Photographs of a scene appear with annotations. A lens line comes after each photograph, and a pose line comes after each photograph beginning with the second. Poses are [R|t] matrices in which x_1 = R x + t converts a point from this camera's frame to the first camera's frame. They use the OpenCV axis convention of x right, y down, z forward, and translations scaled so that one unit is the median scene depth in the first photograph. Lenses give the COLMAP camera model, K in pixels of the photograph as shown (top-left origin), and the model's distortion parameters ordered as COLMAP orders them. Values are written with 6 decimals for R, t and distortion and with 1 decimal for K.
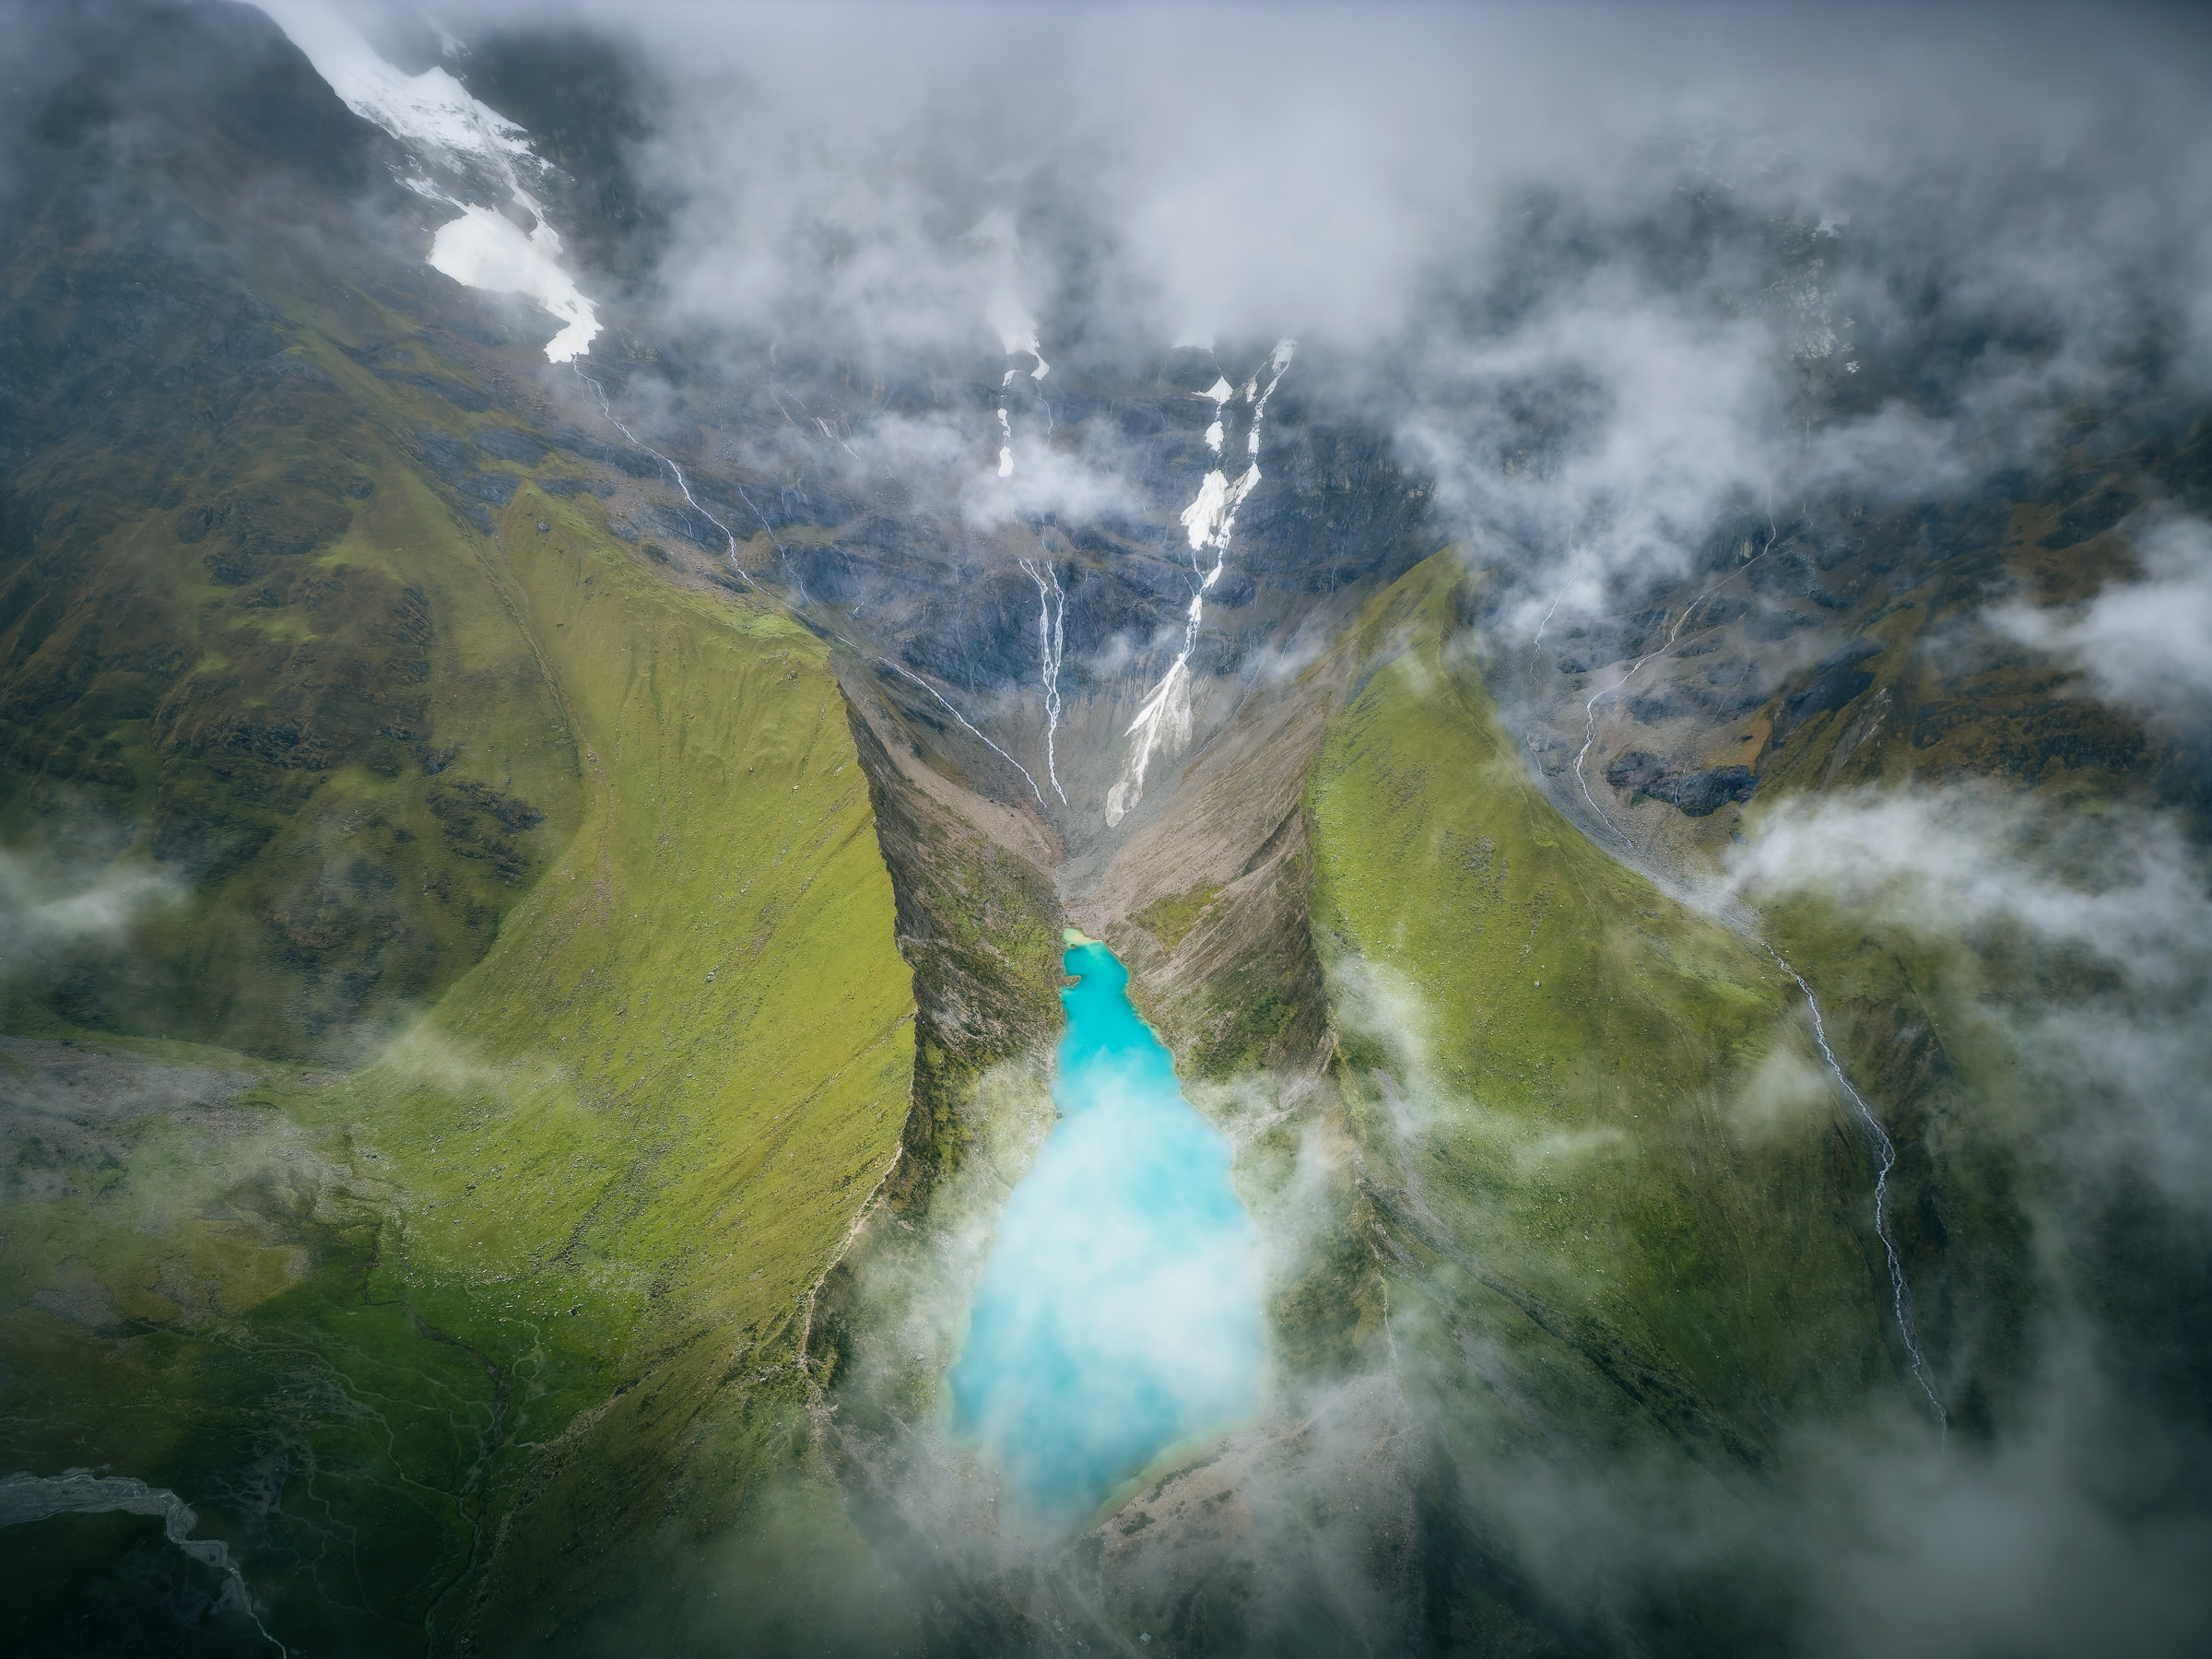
lens RADIAL K [[1554.5, 0, 1108.4], [0, 1554.5, 882.5], [0, 0, 1]] dist [0.081471, -0.101970]
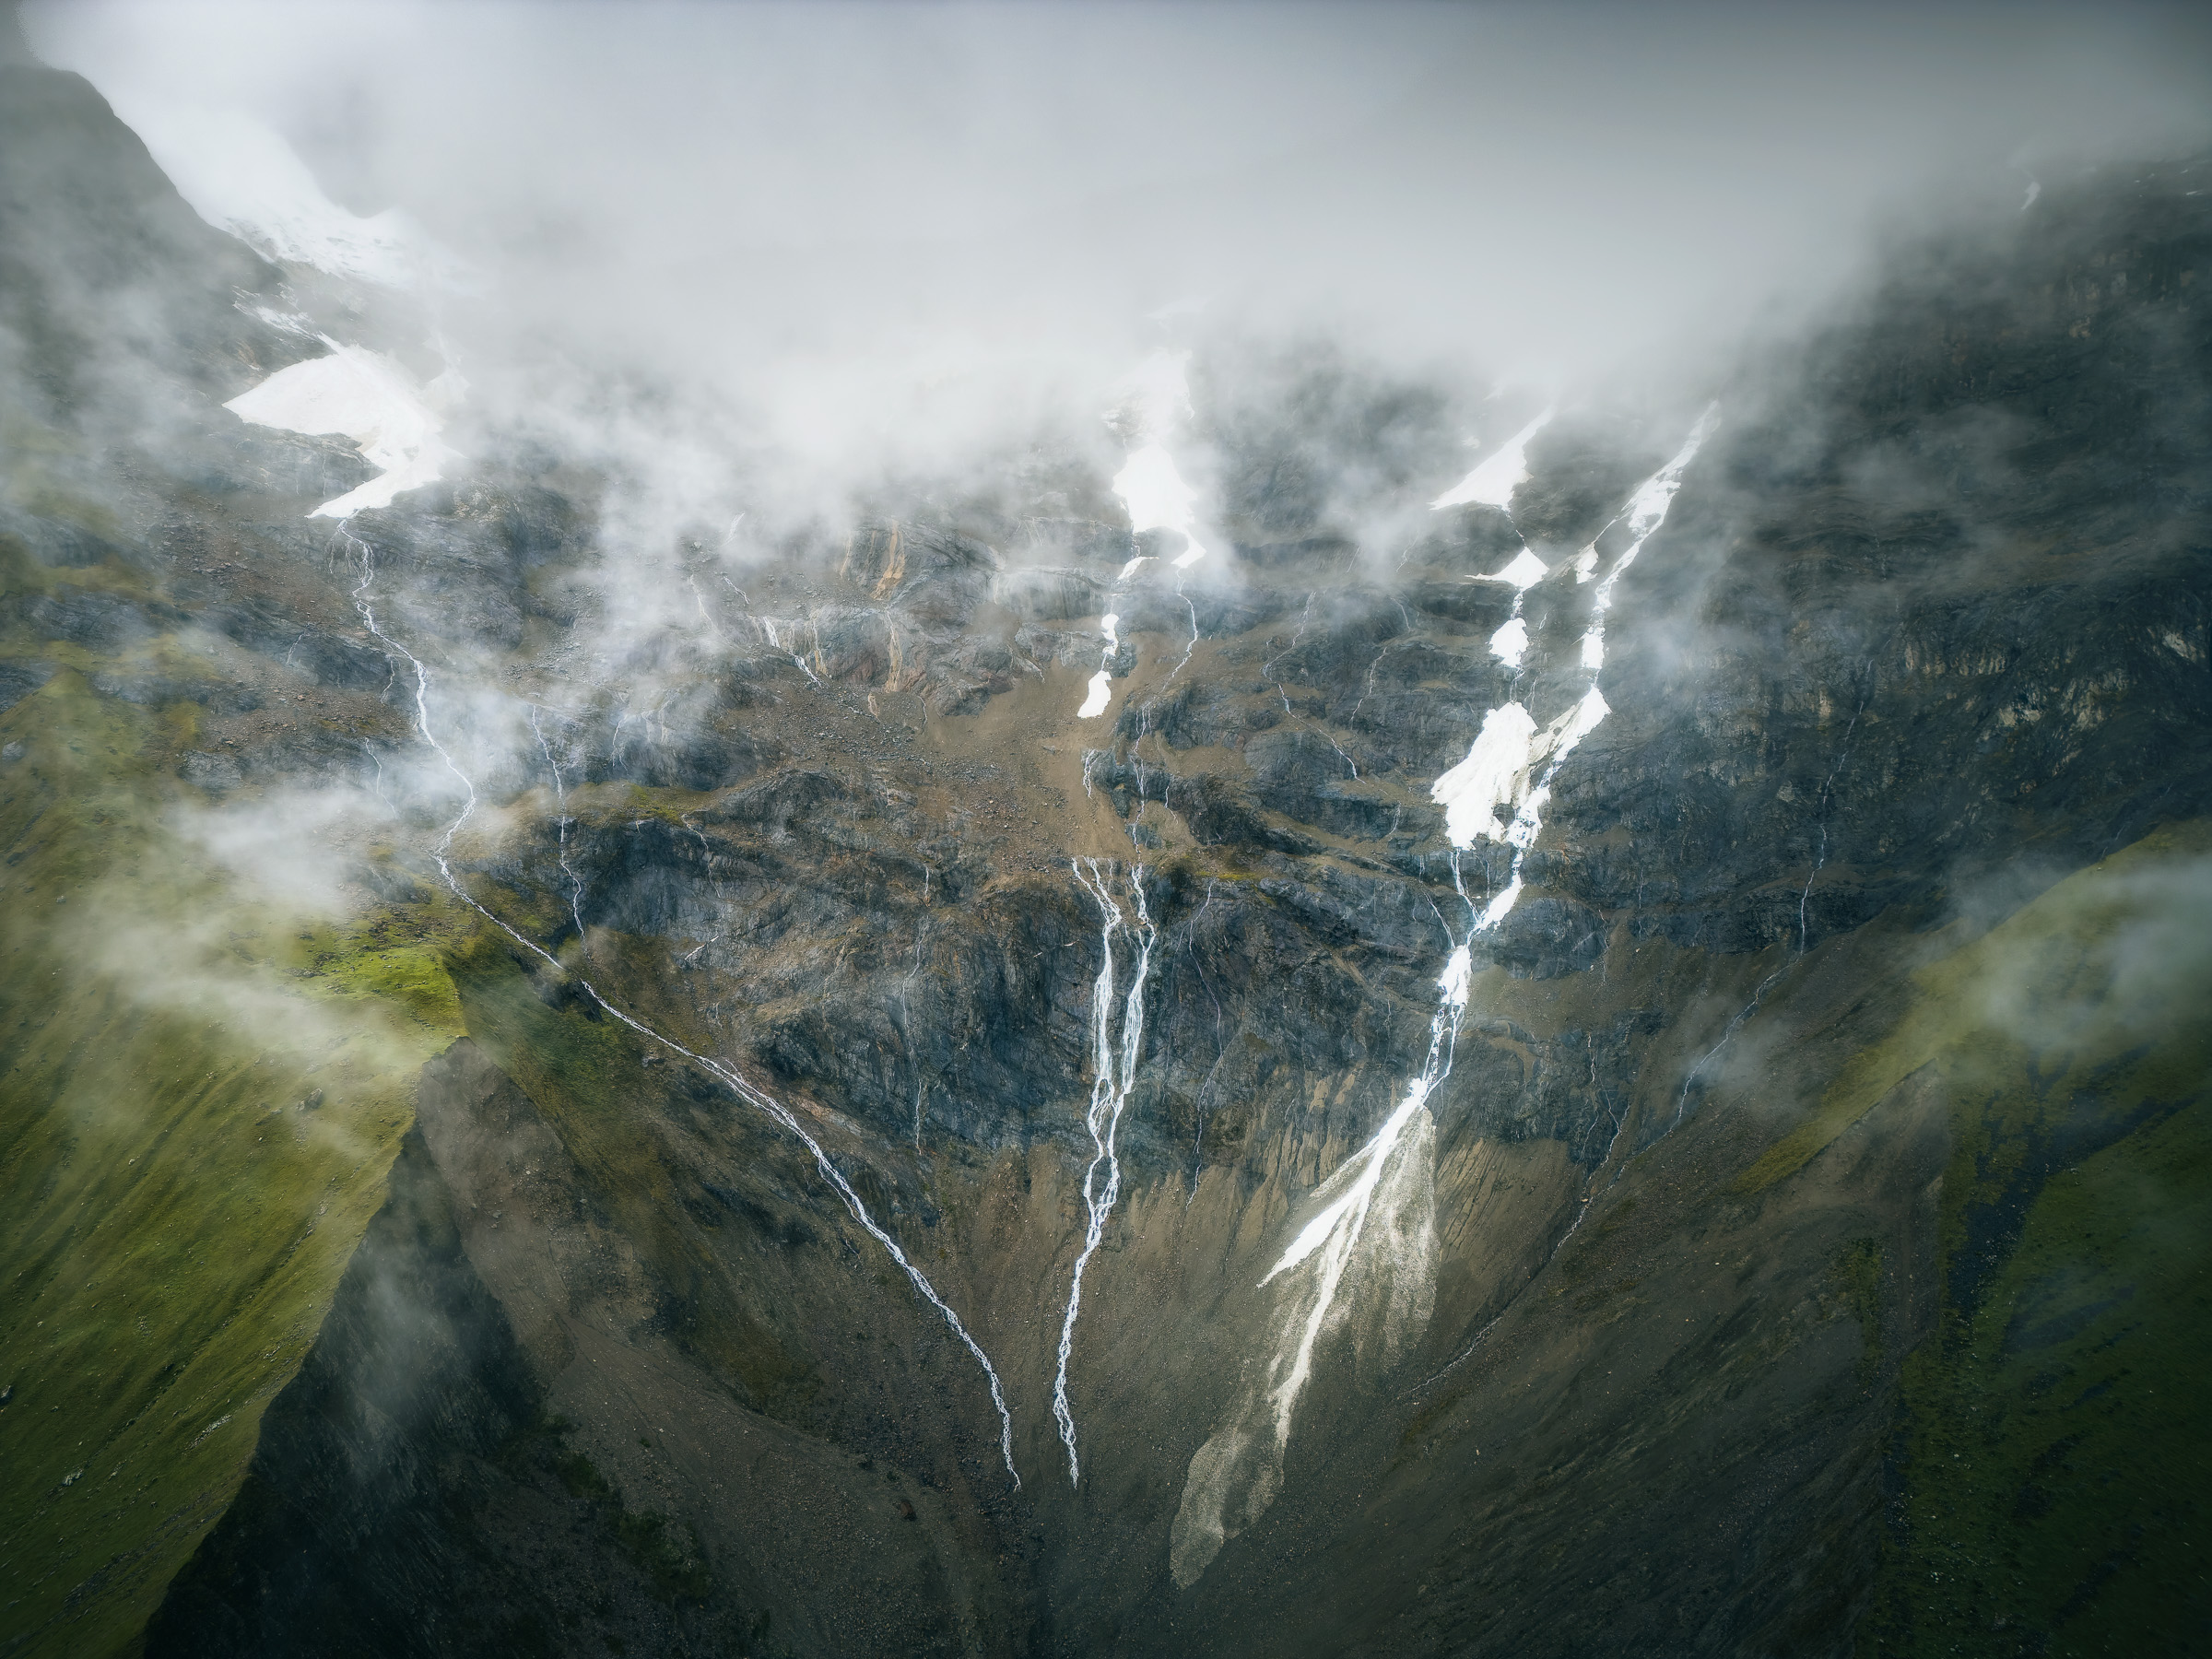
lens RADIAL K [[1563.0, 0, 1096.3], [0, 1563.0, 780.1], [0, 0, 1]] dist [0.090637, -0.078043]
pose [[0.976120, 0.010755, -0.216967, 0.053017], [-0.077962, 0.949581, -0.303675, -0.088332], [0.202762, 0.313338, 0.927743, 0.566050]]
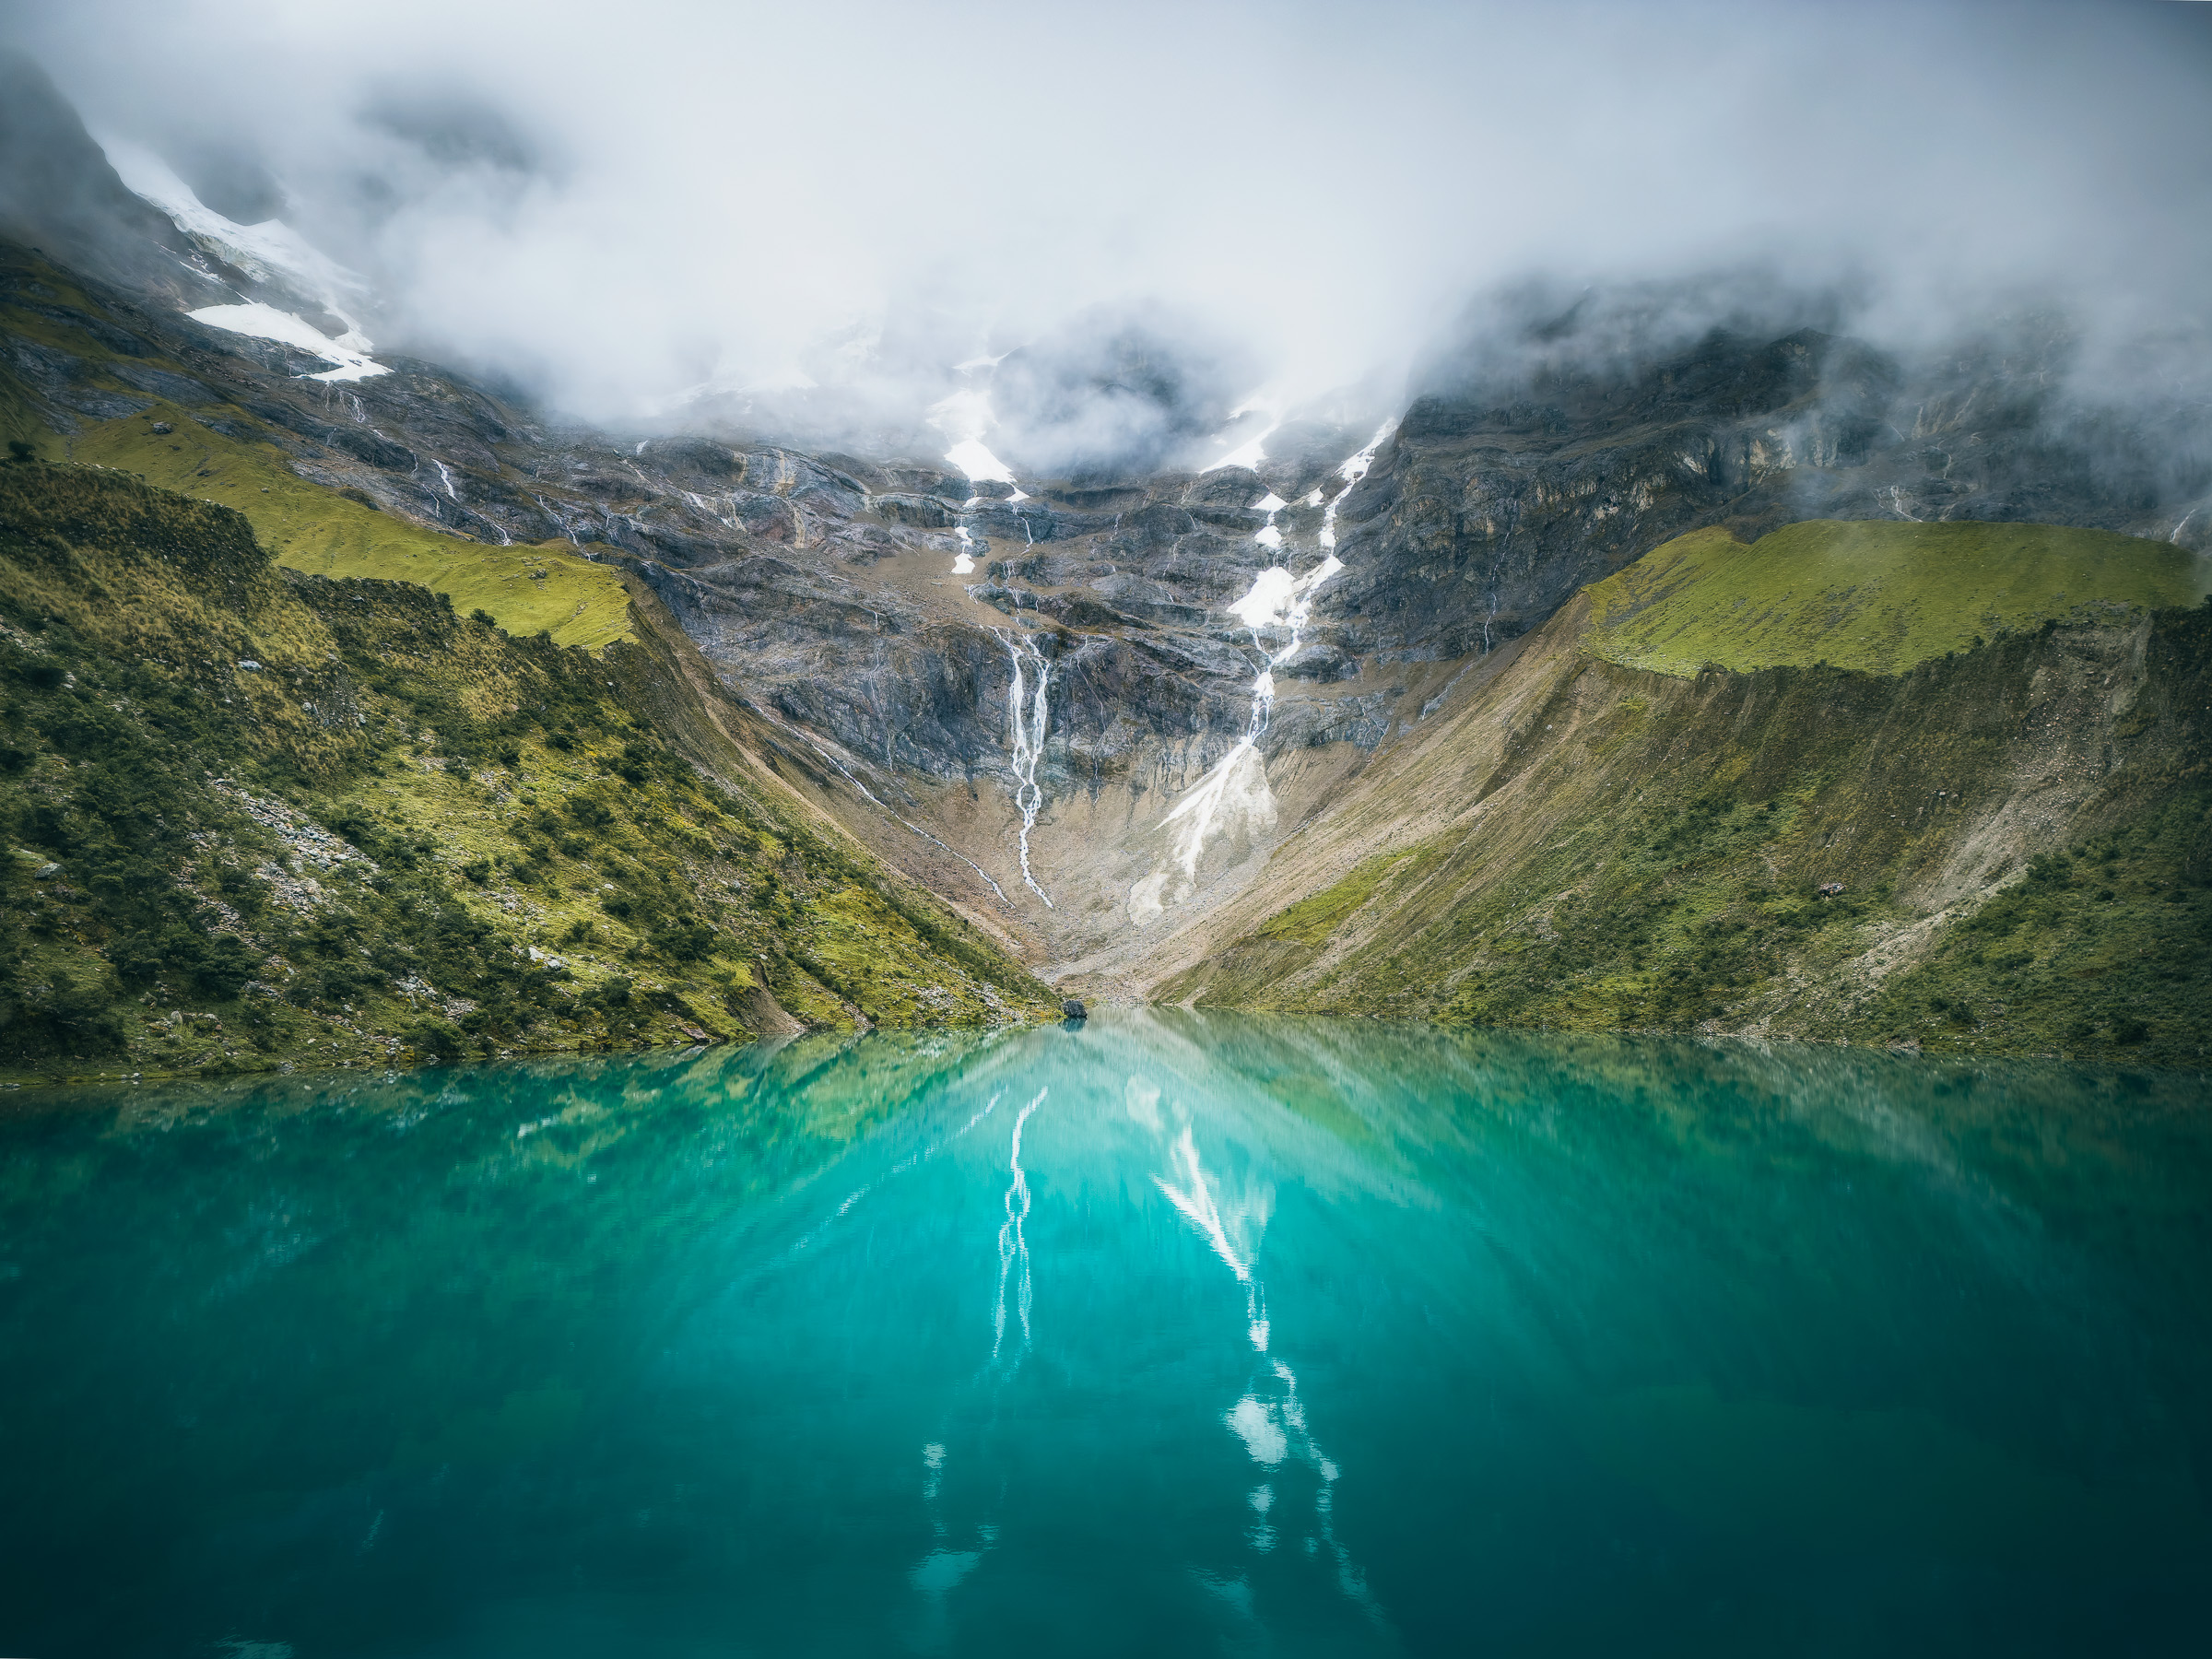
lens RADIAL K [[1554.5, 0, 1108.4], [0, 1554.5, 882.5], [0, 0, 1]] dist [0.081471, -0.101970]
pose [[0.999395, 0.016925, 0.030377, -0.022713], [-0.002283, 0.903607, -0.428357, 0.158667], [-0.034698, 0.428028, 0.903099, 0.484508]]
